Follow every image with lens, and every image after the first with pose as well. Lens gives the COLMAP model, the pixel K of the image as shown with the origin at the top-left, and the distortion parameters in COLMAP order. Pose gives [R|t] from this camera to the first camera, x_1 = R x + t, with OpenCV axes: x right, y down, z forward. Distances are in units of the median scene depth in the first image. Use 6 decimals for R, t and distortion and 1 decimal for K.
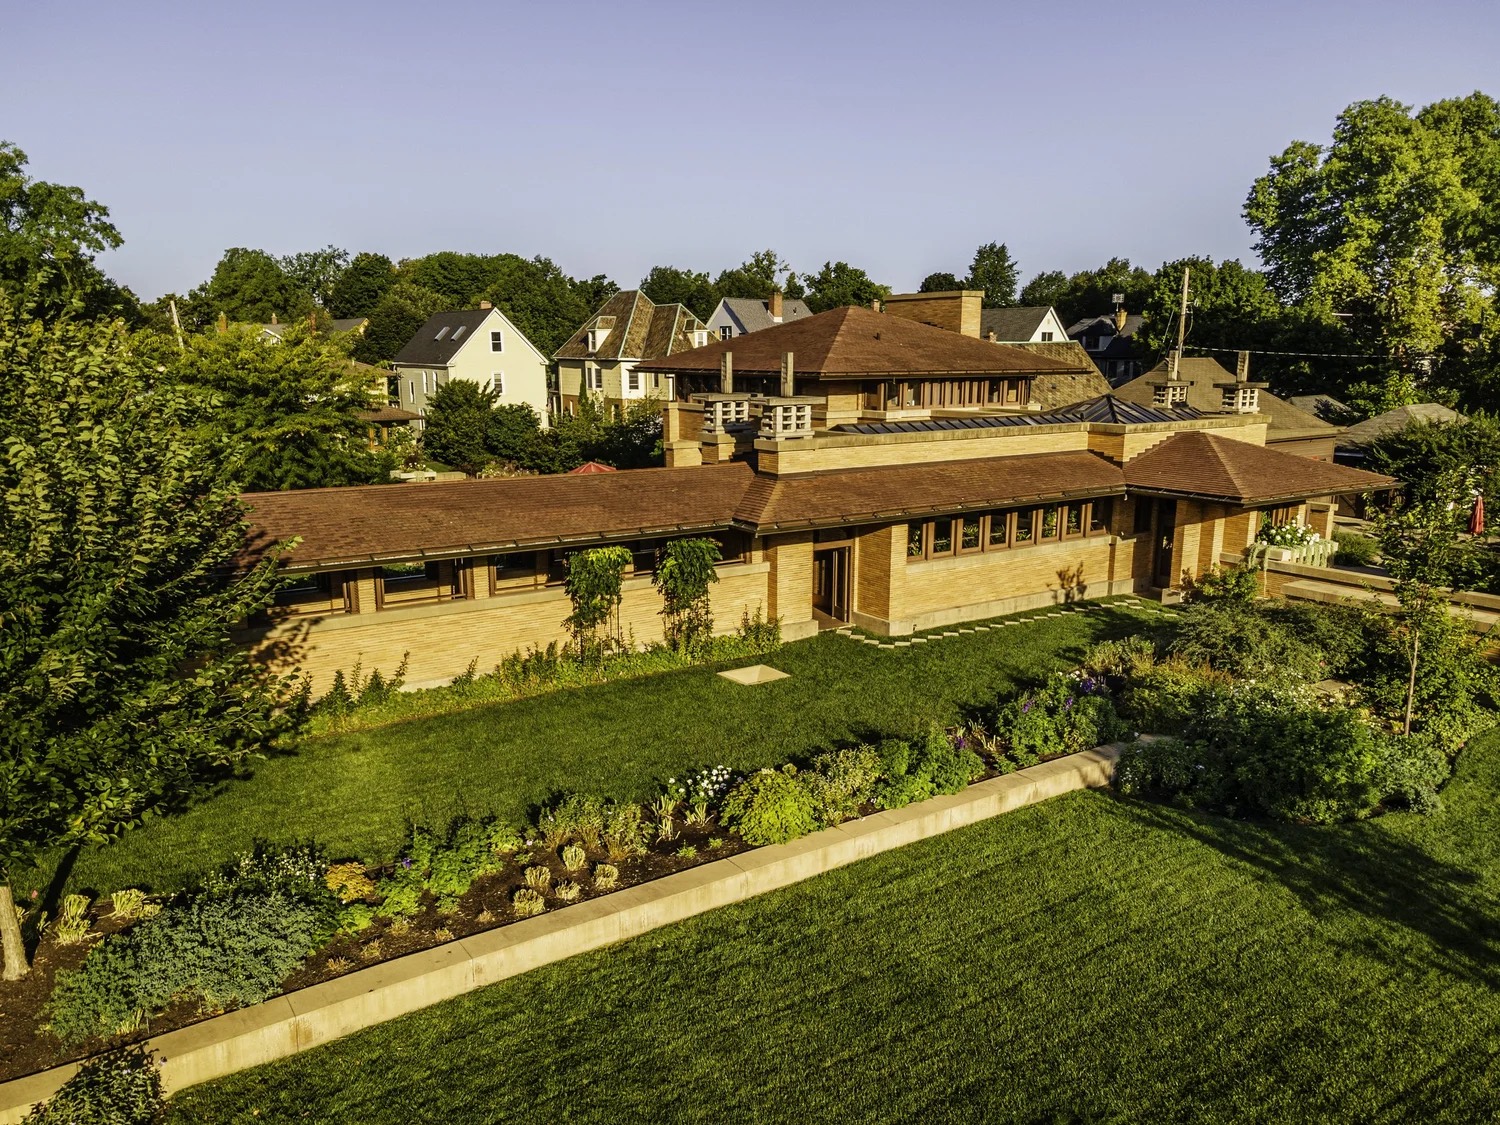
lens RADIAL K [[1114.8, 0, 743.3], [0, 1114.8, 581.6], [0, 0, 1]] dist [0.040685, 0.012103]
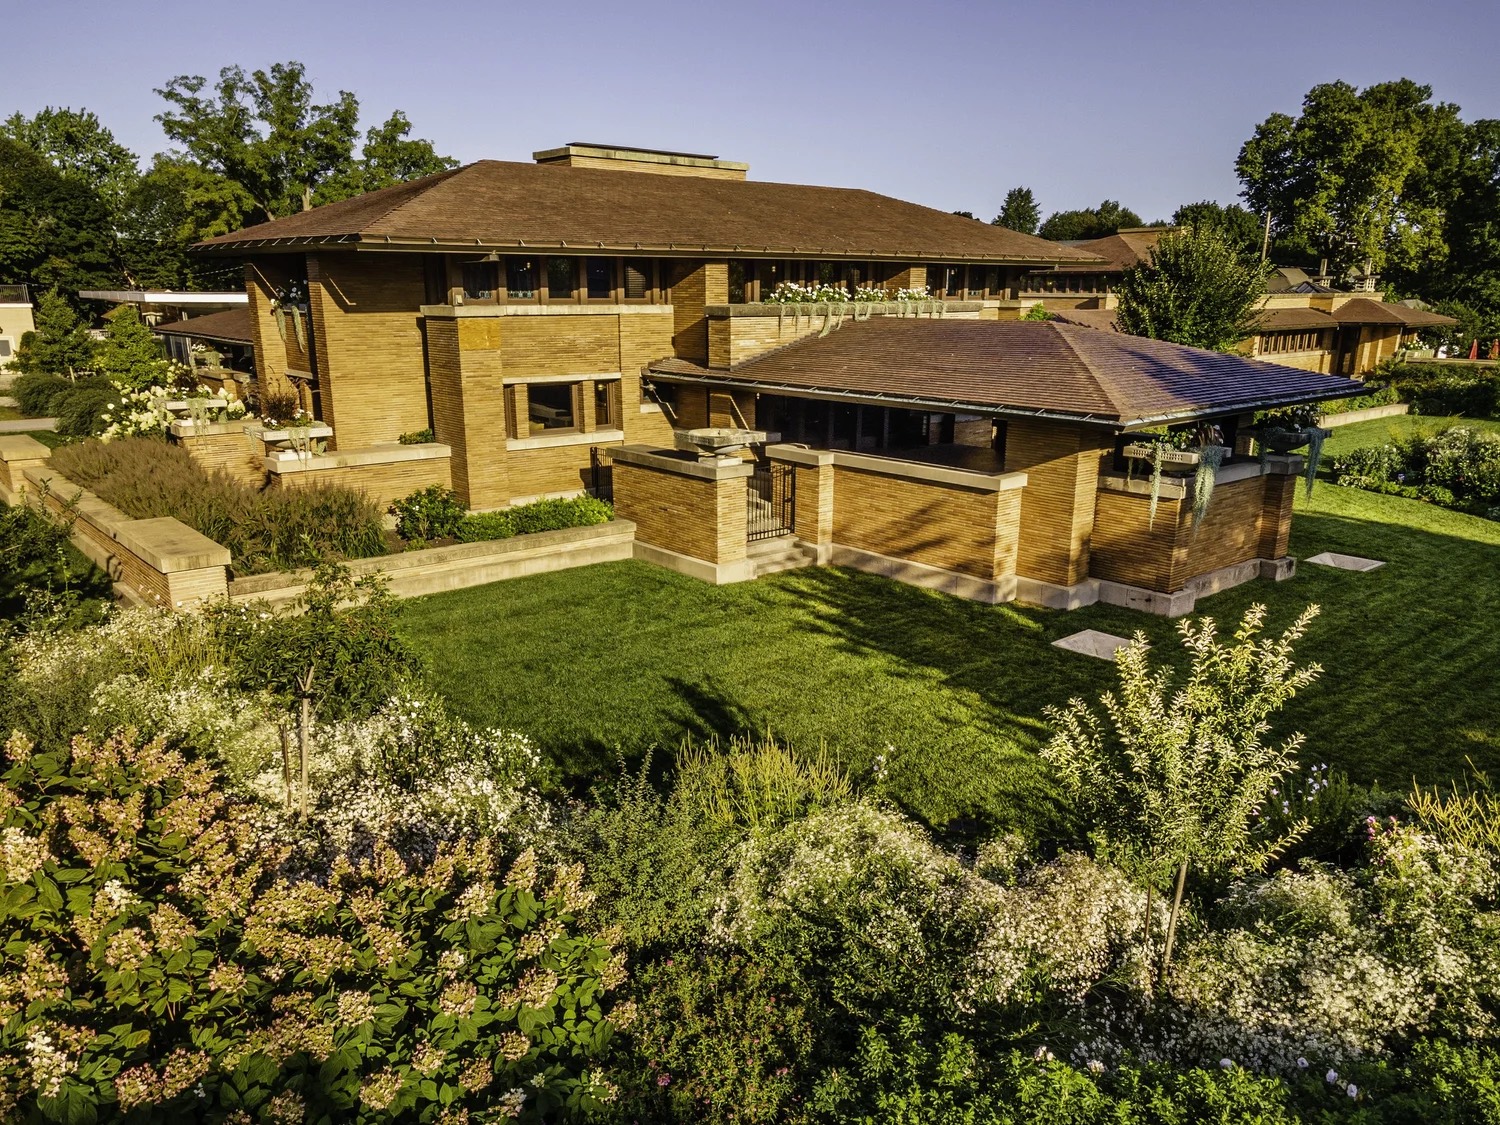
lens RADIAL K [[1114.8, 0, 740.7], [0, 1114.8, 575.0], [0, 0, 1]] dist [0.040685, 0.012103]
pose [[0.994601, -0.024094, 0.100941, -0.915172], [0.019276, 0.998640, 0.048435, 0.241256], [-0.101971, -0.046227, 0.993713, -0.906639]]
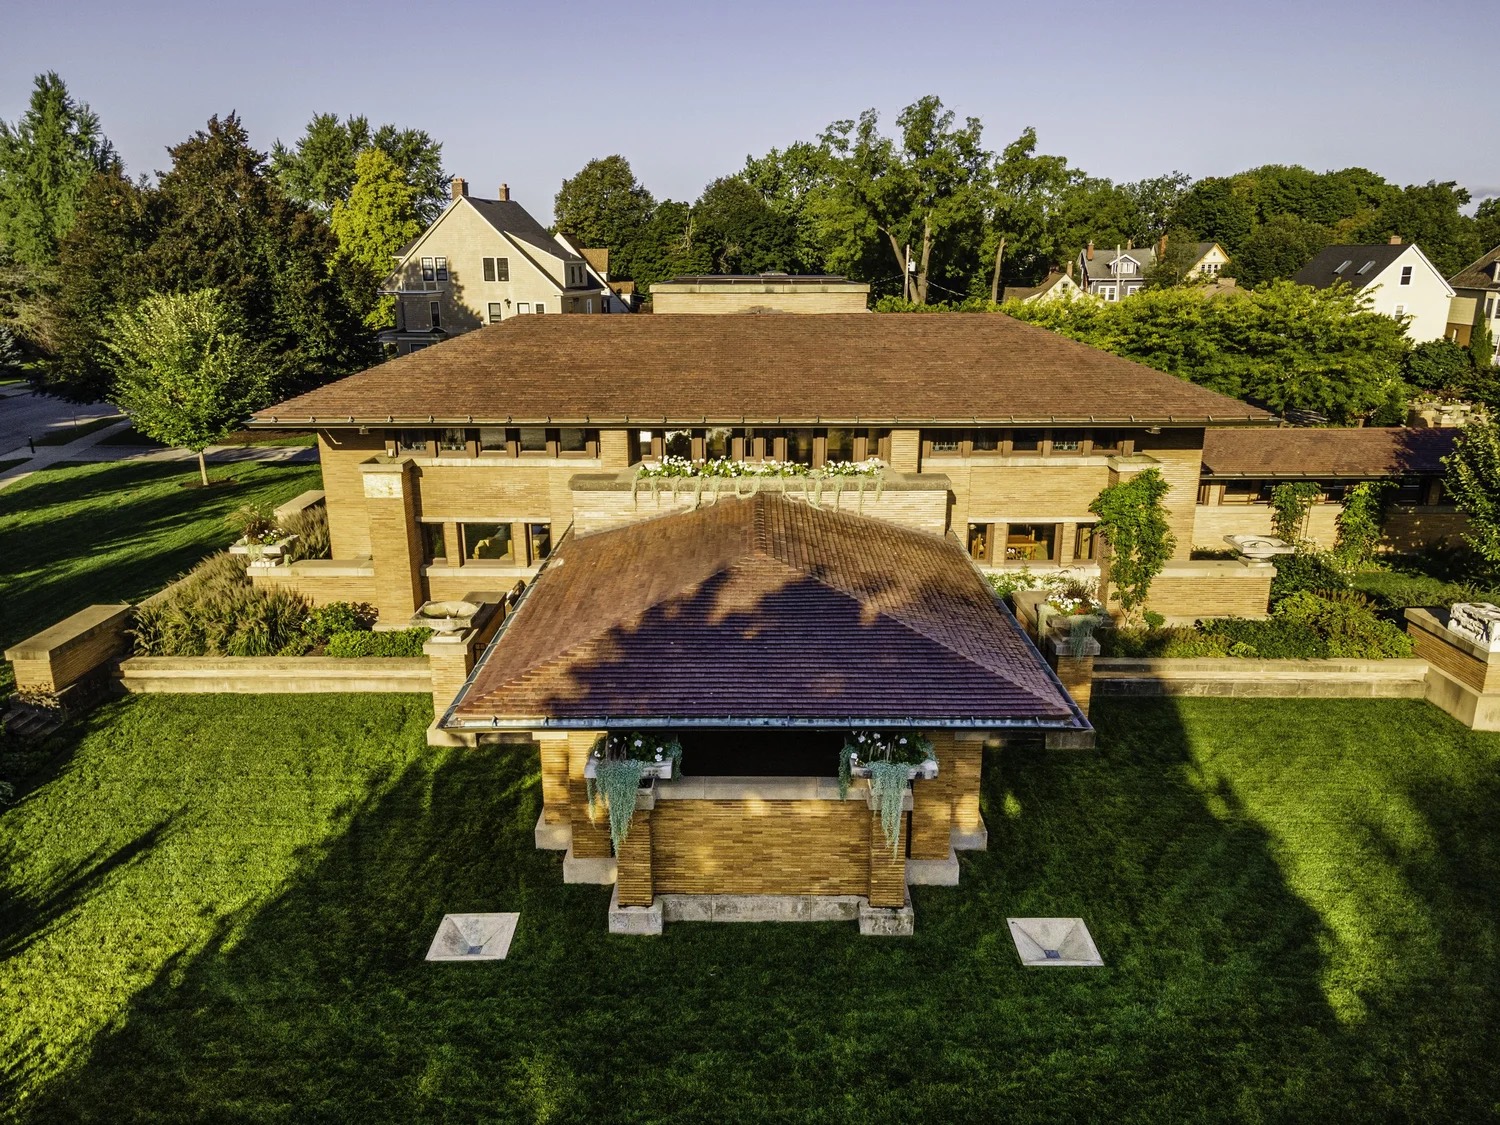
lens RADIAL K [[1114.8, 0, 745.2], [0, 1114.8, 559.8], [0, 0, 1]] dist [0.040685, 0.012103]
pose [[0.825488, 0.152810, -0.543340, -0.290578], [-0.116128, 0.988040, 0.101446, 0.053628], [0.552344, -0.020645, 0.833361, -0.732458]]
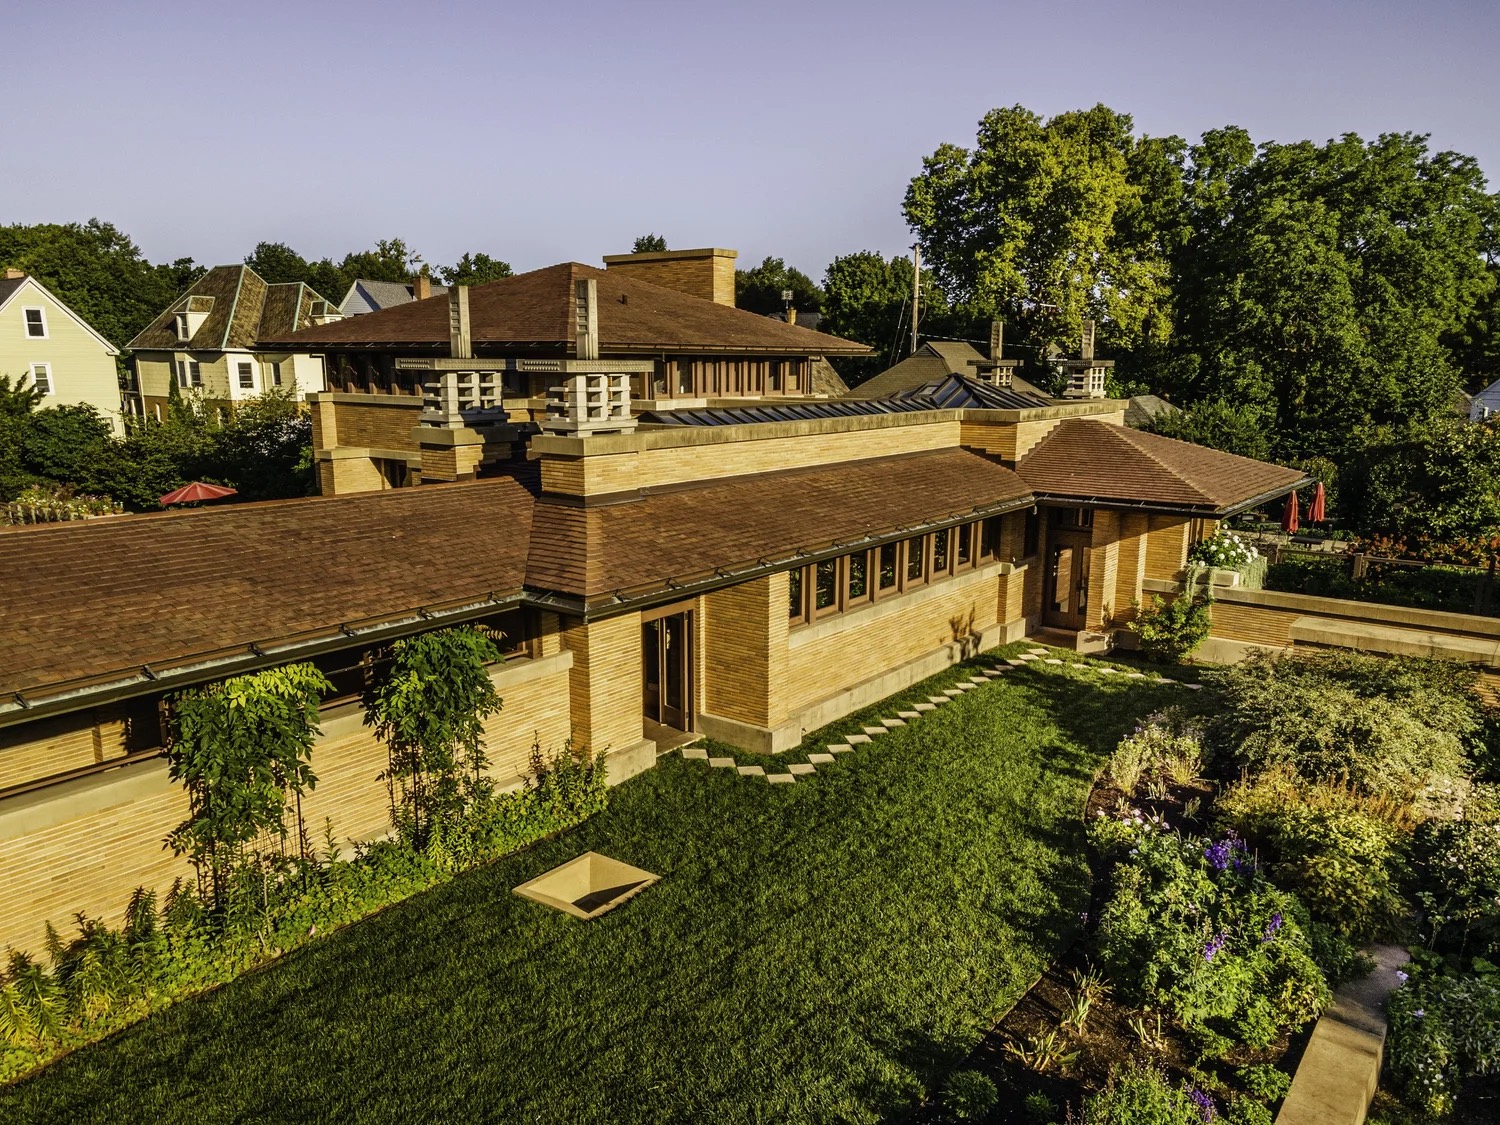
lens RADIAL K [[1114.8, 0, 748.7], [0, 1114.8, 581.6], [0, 0, 1]] dist [0.040685, 0.012103]
pose [[0.947029, -0.060773, 0.315347, -0.058044], [0.063000, 0.998009, 0.003137, -0.041731], [-0.314909, 0.016896, 0.948971, 0.367878]]
